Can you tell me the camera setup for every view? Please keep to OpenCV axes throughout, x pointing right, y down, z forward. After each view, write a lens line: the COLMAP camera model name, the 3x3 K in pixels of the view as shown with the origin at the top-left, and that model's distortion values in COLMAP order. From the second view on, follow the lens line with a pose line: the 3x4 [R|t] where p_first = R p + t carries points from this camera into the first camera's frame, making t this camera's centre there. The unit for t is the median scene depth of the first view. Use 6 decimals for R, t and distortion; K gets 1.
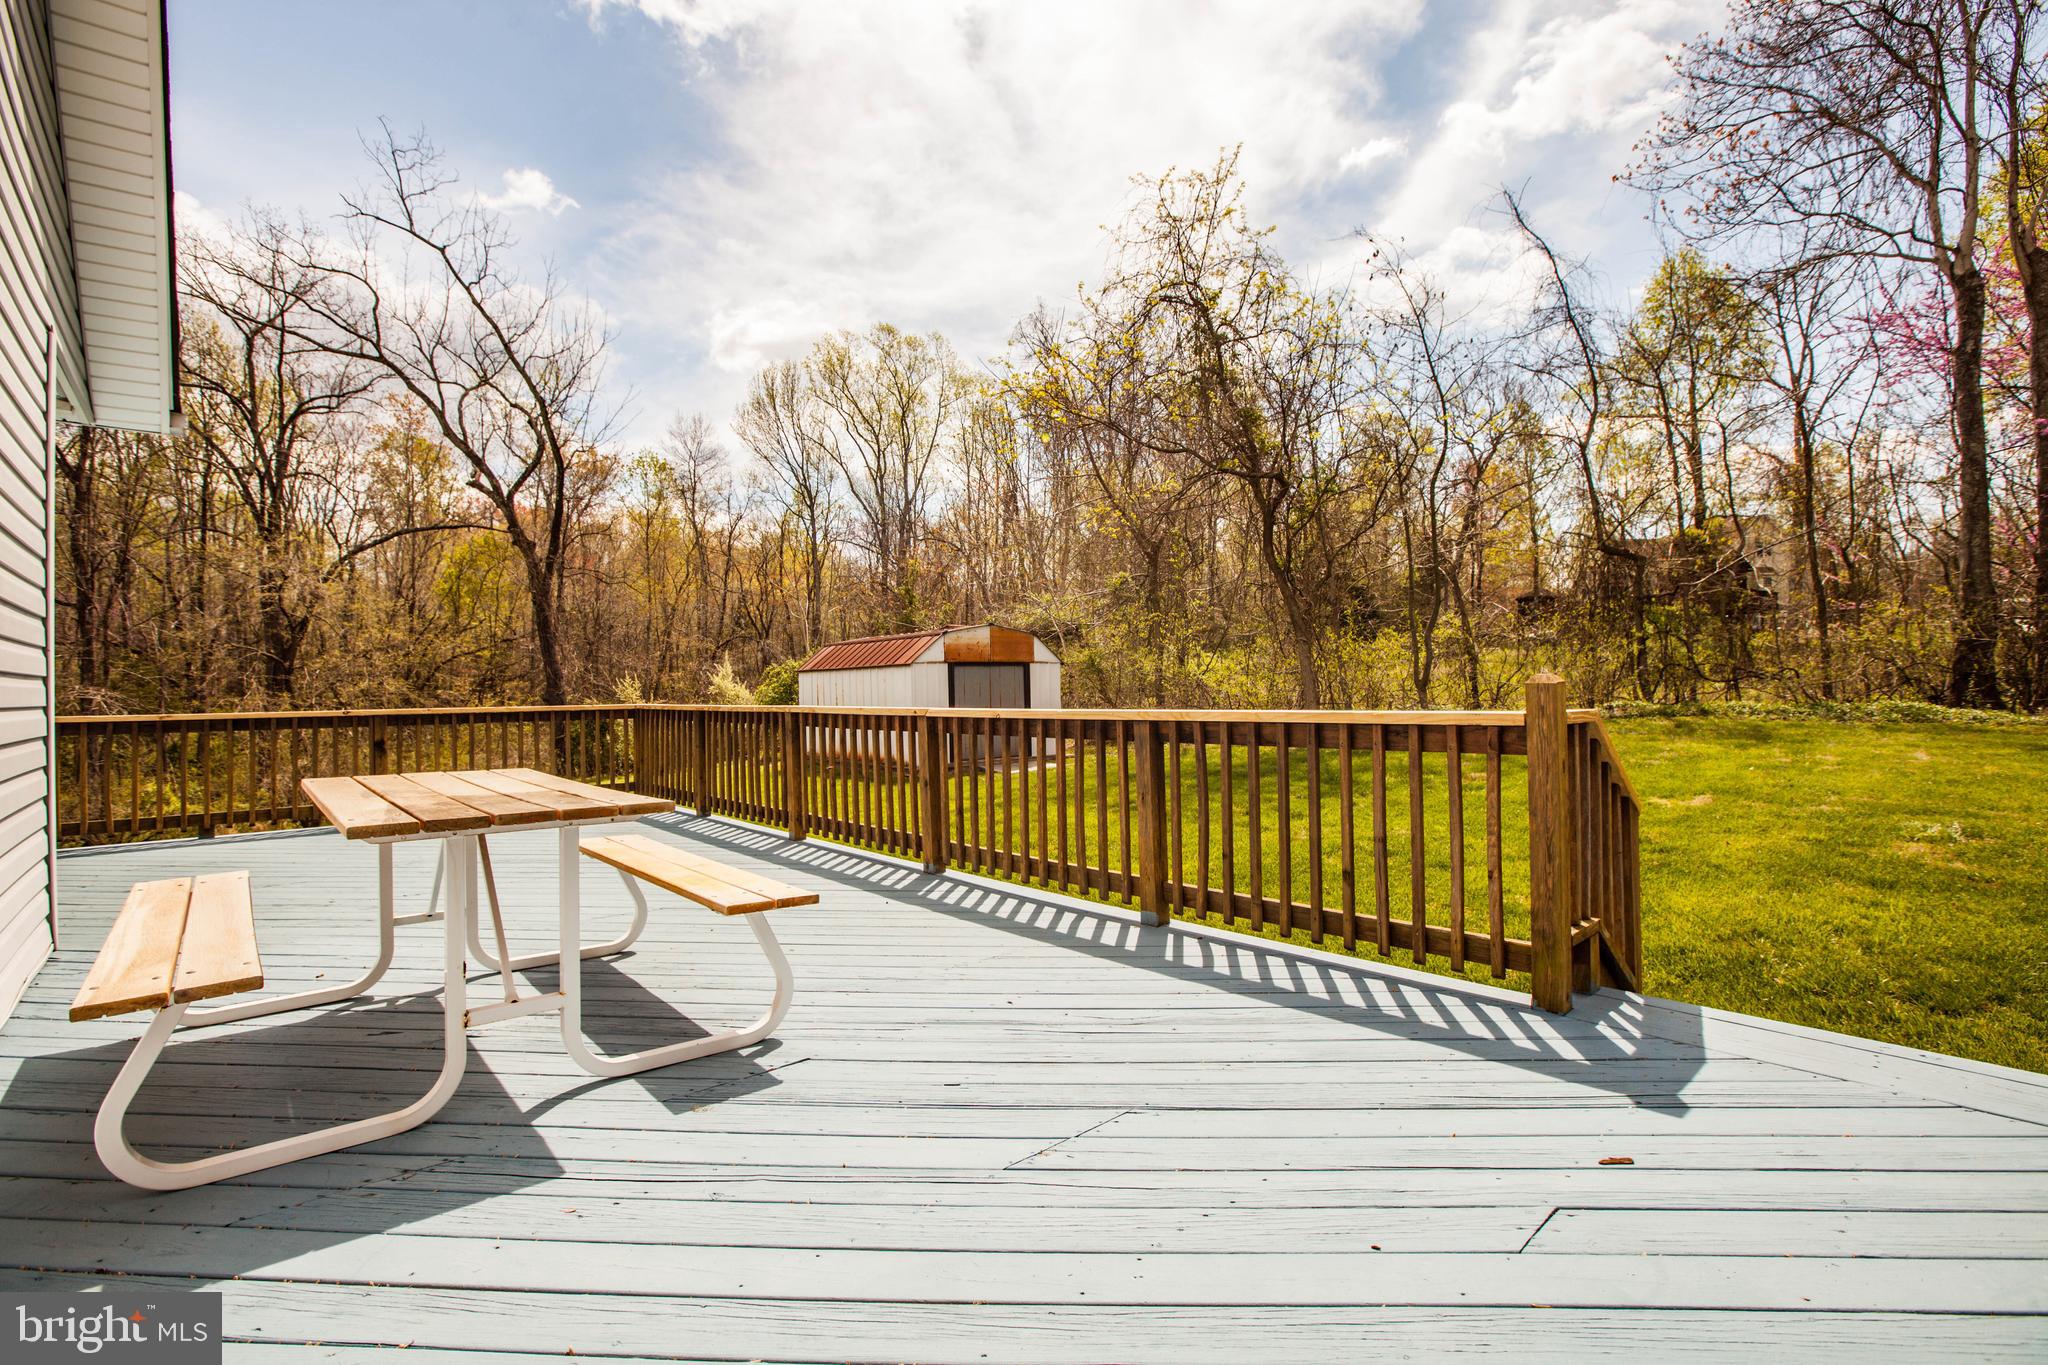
lens RADIAL K [[933.7, 0, 1023.5], [0, 933.7, 676.6], [0, 0, 1]] dist [-0.017538, 0.000642]
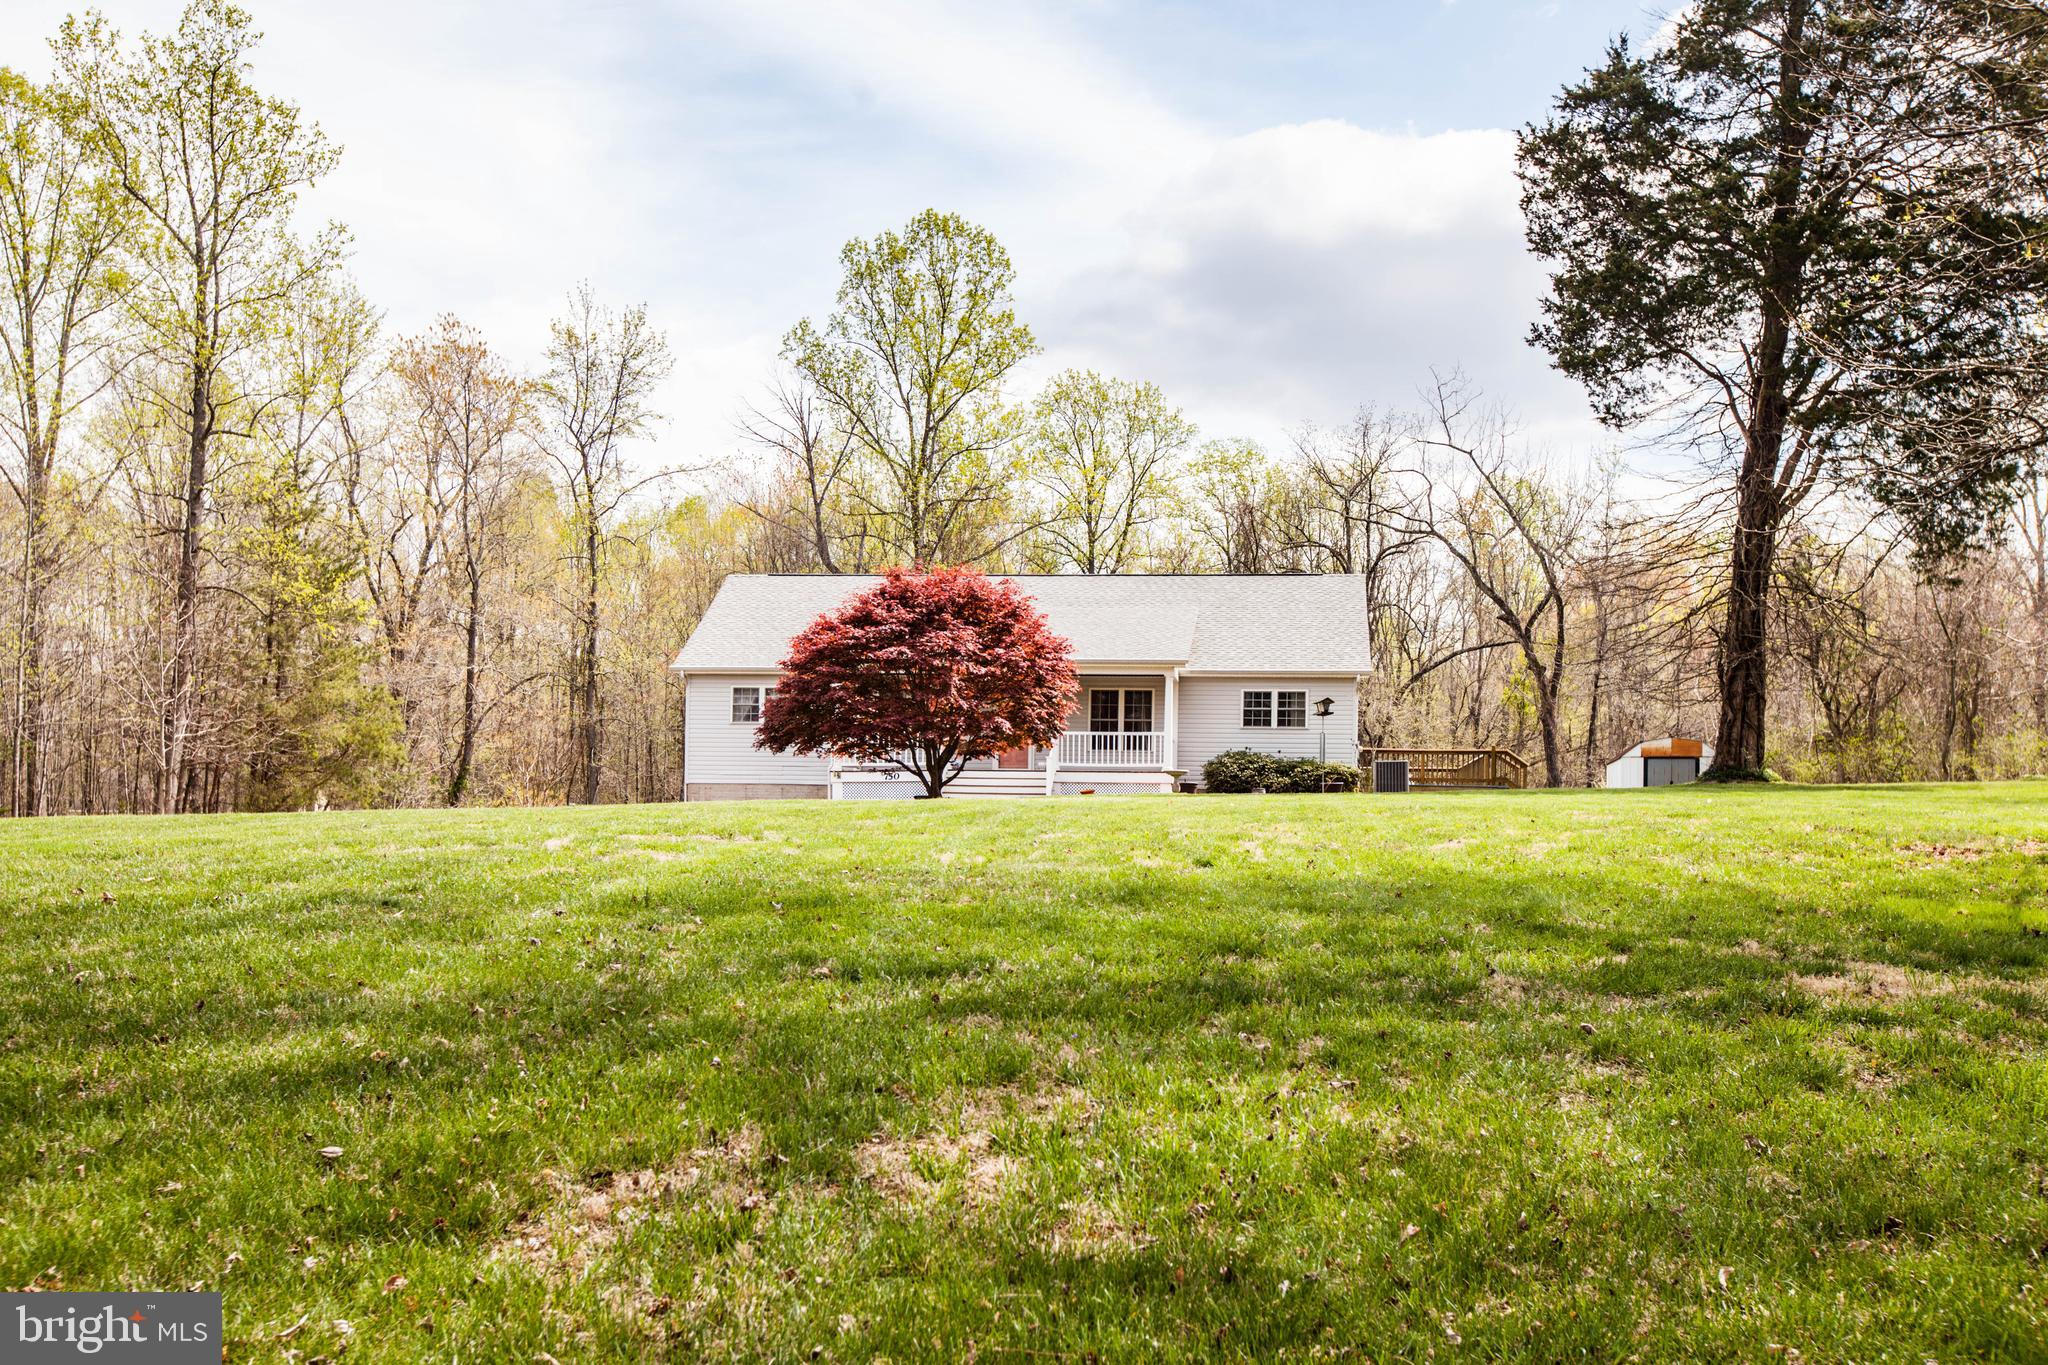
lens RADIAL K [[1996.8, 0, 1016.8], [0, 1996.8, 694.0], [0, 0, 1]] dist [0.086419, 0.040276]
pose [[0.665431, -0.035900, -0.745596, 0.944240], [-0.016691, 0.997878, -0.062943, 0.060249], [0.746273, 0.054329, 0.663419, -1.210497]]
